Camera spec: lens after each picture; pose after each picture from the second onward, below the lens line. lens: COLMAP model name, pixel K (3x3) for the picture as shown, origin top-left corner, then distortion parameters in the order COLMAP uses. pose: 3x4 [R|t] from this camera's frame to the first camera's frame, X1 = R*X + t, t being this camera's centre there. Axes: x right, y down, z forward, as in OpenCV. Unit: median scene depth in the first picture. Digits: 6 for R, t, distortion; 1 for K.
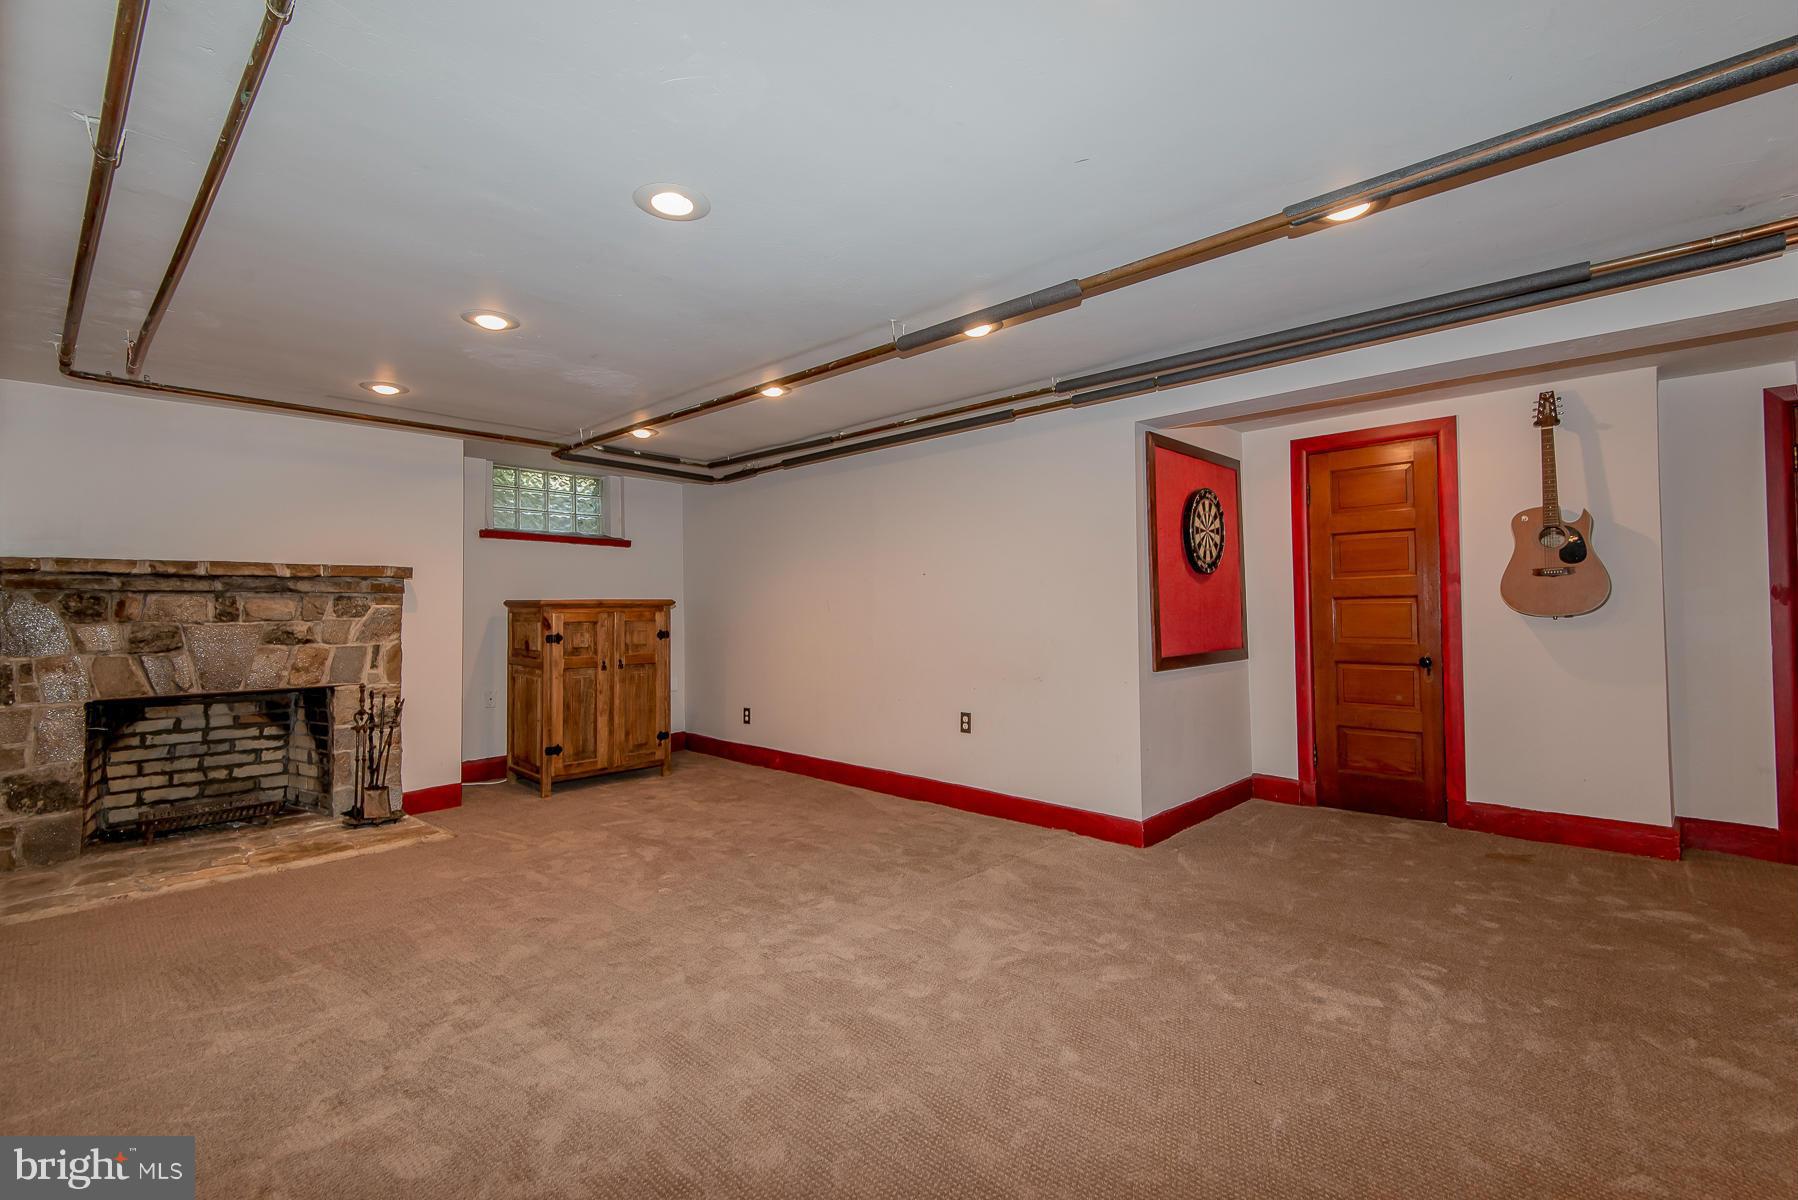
lens RADIAL K [[802.9, 0, 894.9], [0, 802.9, 592.9], [0, 0, 1]] dist [0.004528, -0.000576]
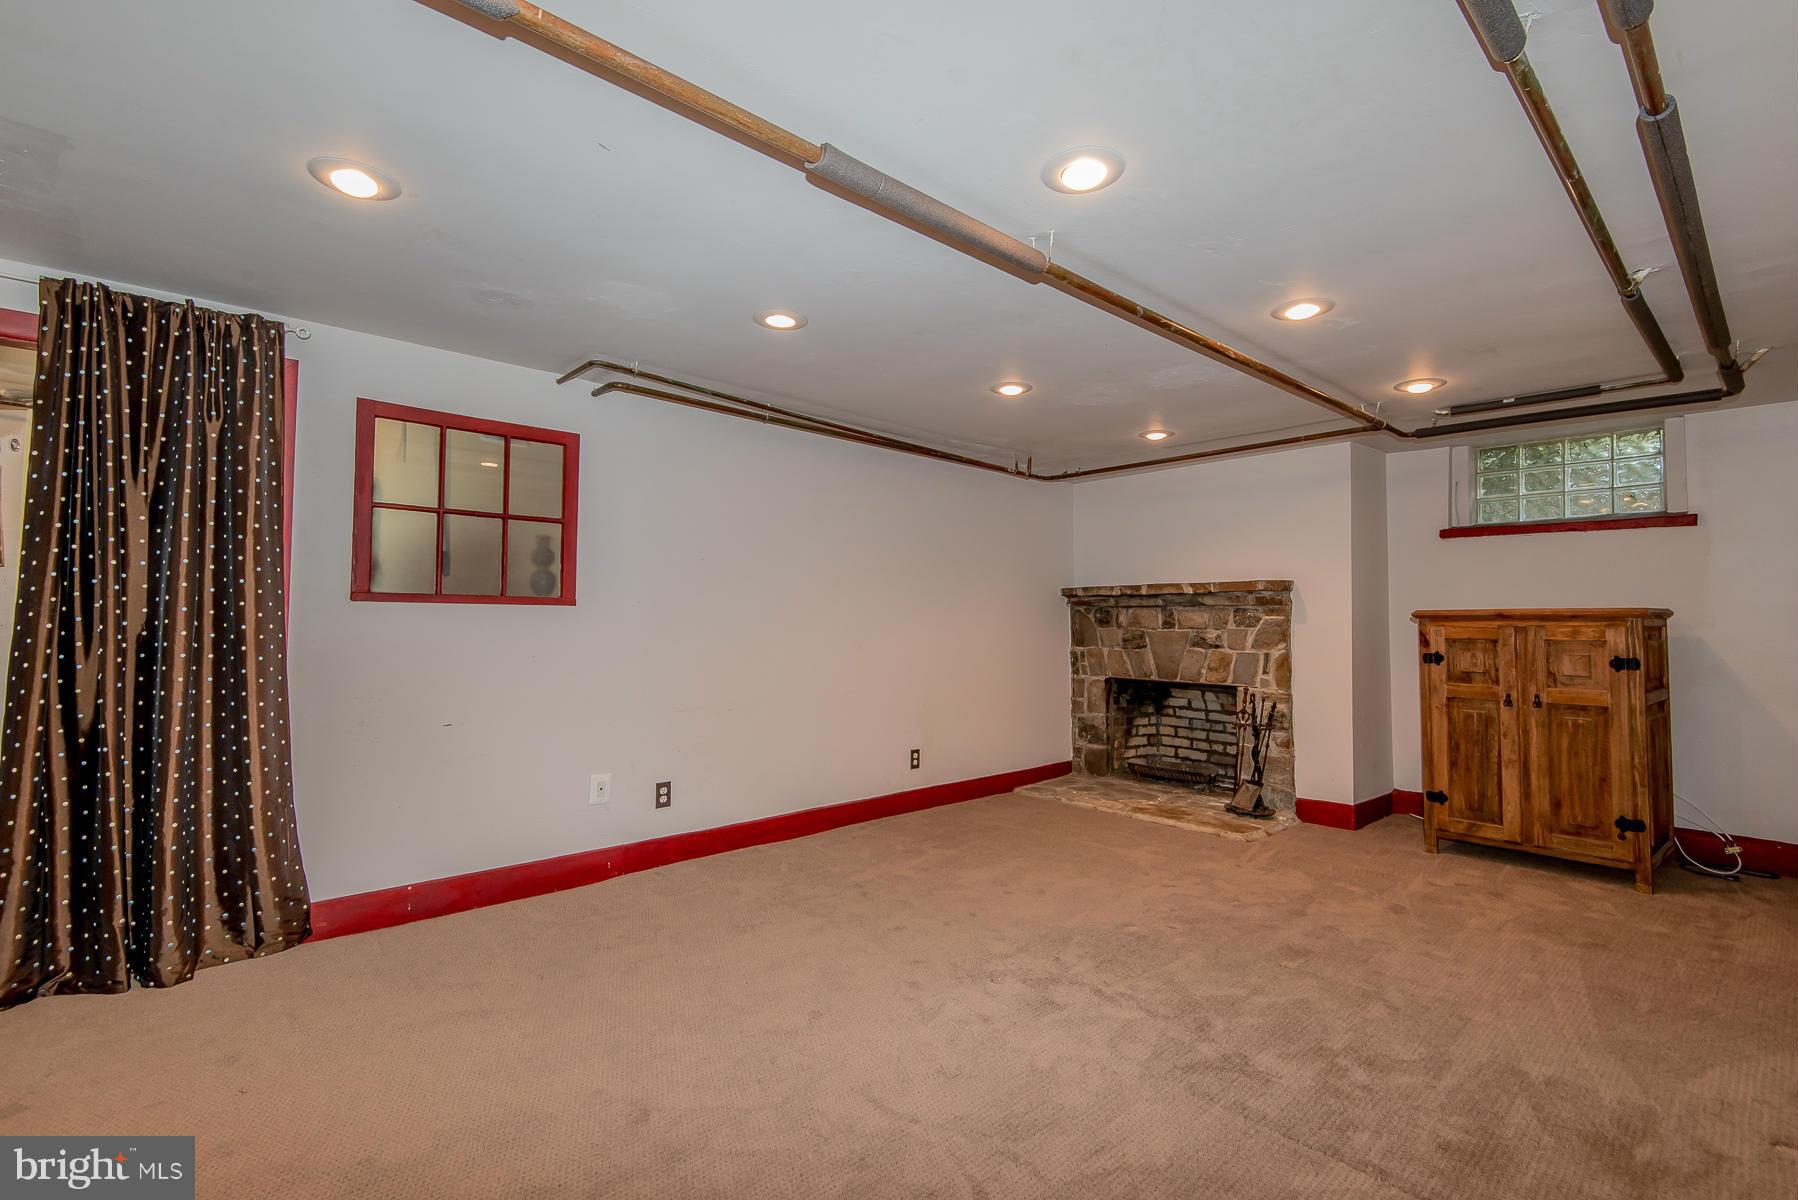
lens RADIAL K [[802.9, 0, 894.9], [0, 802.9, 592.9], [0, 0, 1]] dist [0.004528, -0.000576]
pose [[-0.082976, -0.026090, -0.996210, 0.501663], [0.015525, 0.999502, -0.027469, 0.005823], [0.996431, -0.017745, -0.082530, 0.615068]]
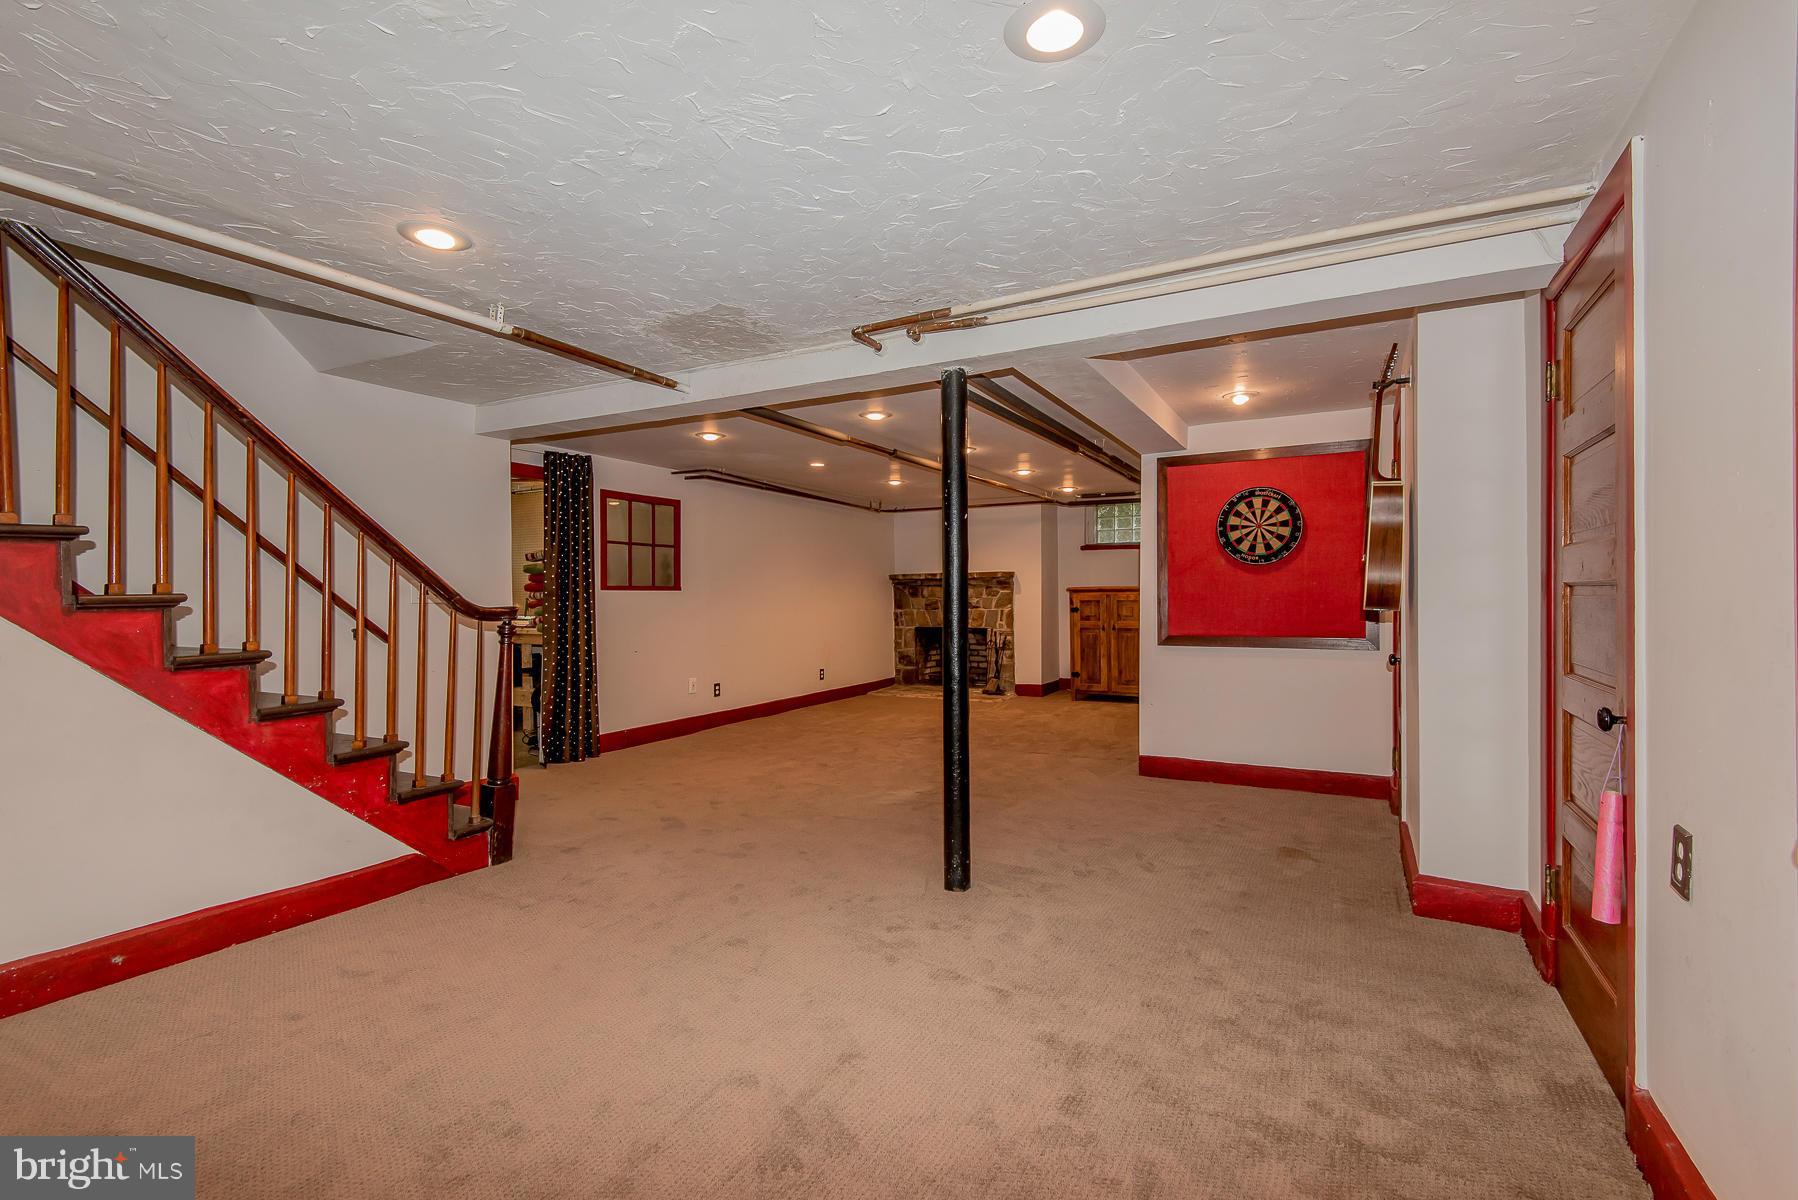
lens RADIAL K [[781.1, 0, 899.0], [0, 781.1, 600.0], [0, 0, 1]] dist [0.001268, -0.000095]
pose [[0.244460, 0.015617, -0.969534, 1.281957], [0.025846, 0.999410, 0.022615, -0.013410], [0.969315, -0.030587, 0.243912, 0.268309]]
